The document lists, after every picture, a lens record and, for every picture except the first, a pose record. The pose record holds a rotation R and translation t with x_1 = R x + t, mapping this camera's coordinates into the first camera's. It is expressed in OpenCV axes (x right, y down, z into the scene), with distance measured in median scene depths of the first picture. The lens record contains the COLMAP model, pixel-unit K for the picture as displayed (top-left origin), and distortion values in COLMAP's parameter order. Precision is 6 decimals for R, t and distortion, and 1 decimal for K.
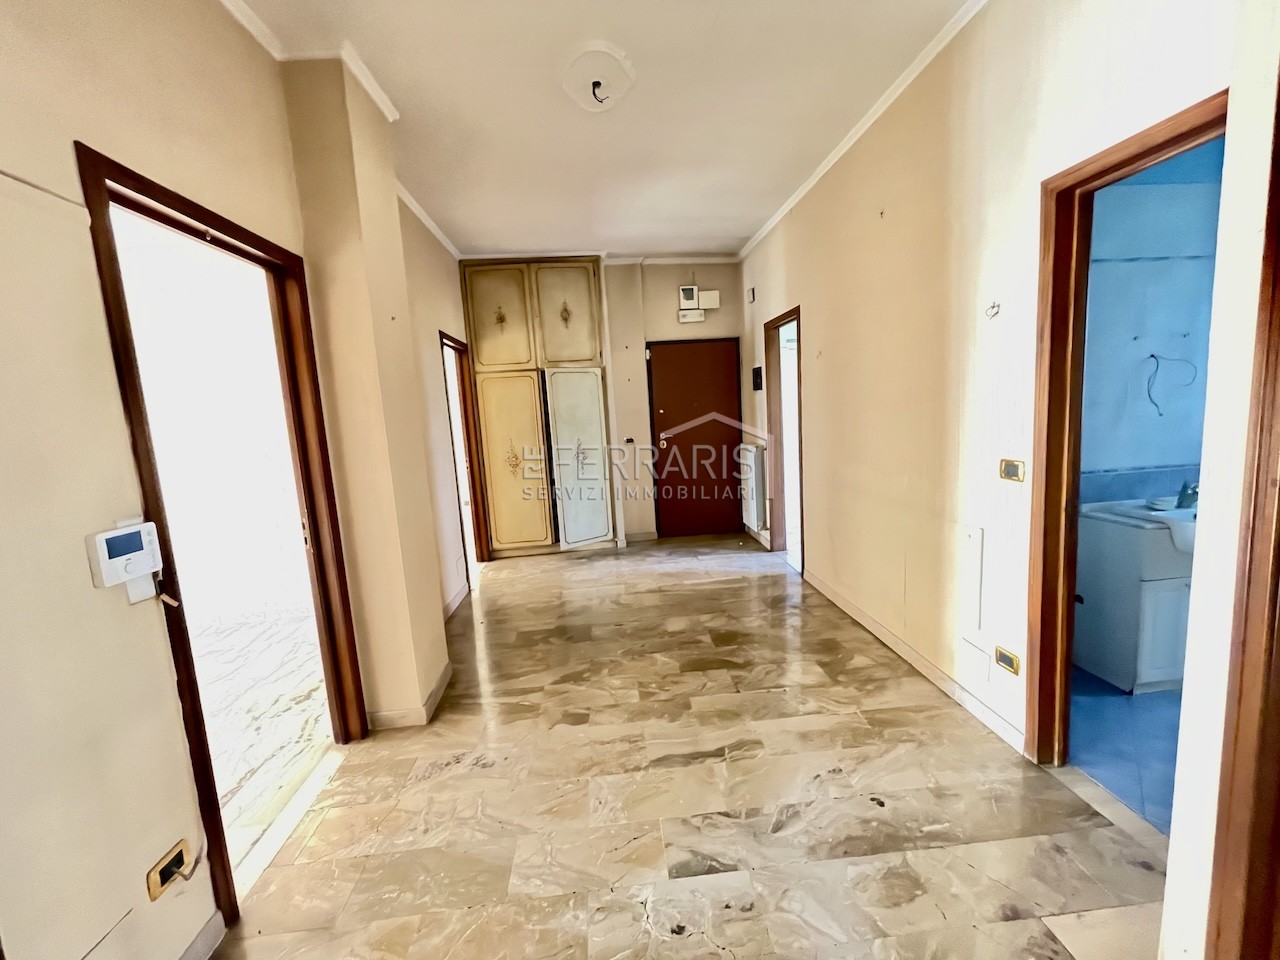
lens RADIAL K [[517.0, 0, 643.7], [0, 517.0, 476.9], [0, 0, 1]] dist [-0.003024, -0.000228]
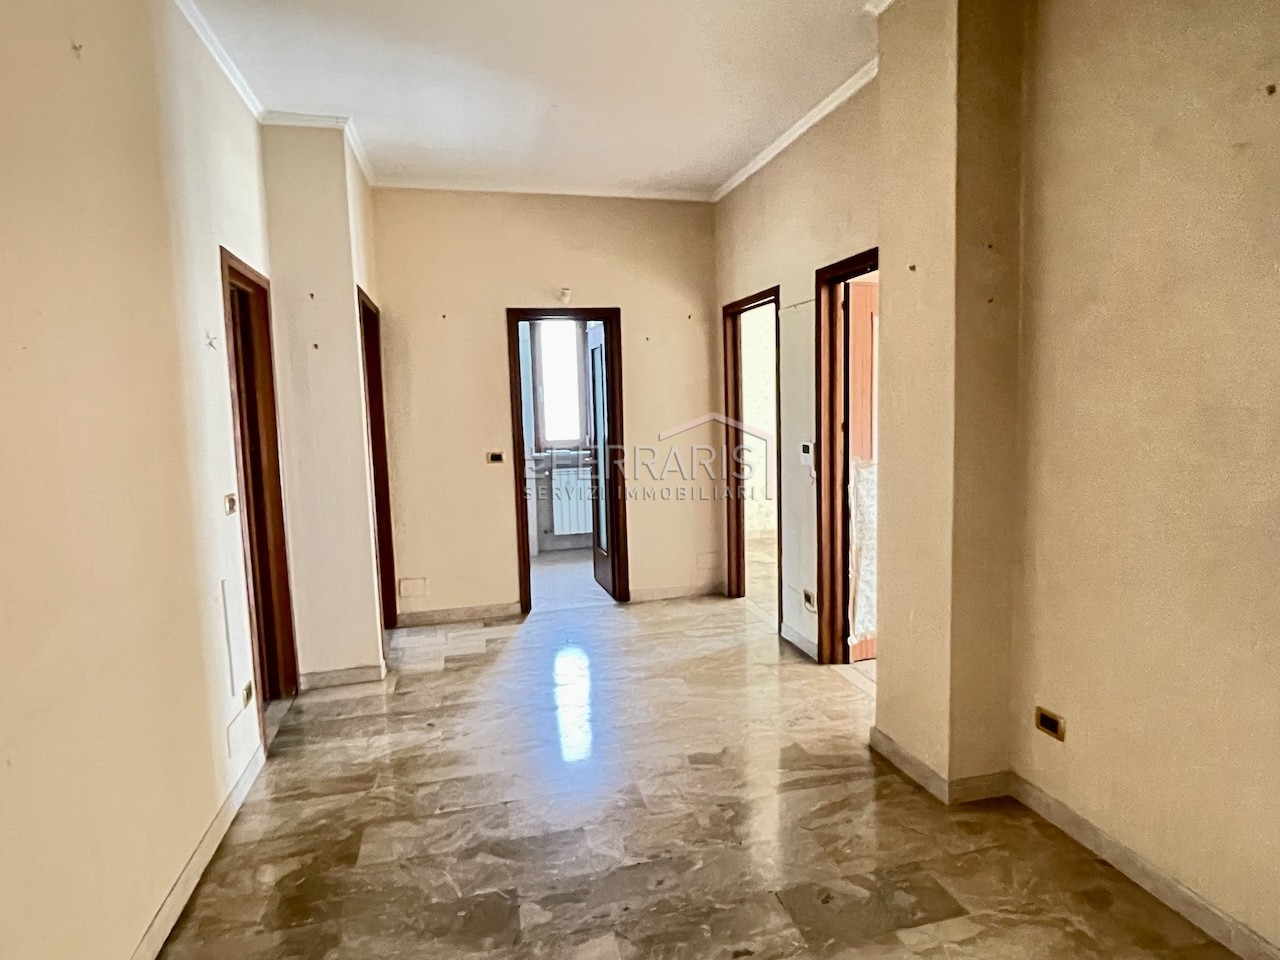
lens RADIAL K [[709.3, 0, 639.9], [0, 709.3, 477.9], [0, 0, 1]] dist [0.002072, 0.000619]
pose [[-0.984206, 0.101469, -0.145059, 0.089021], [0.064445, 0.968567, 0.240258, -0.254522], [0.164878, 0.227115, -0.959809, 1.805628]]
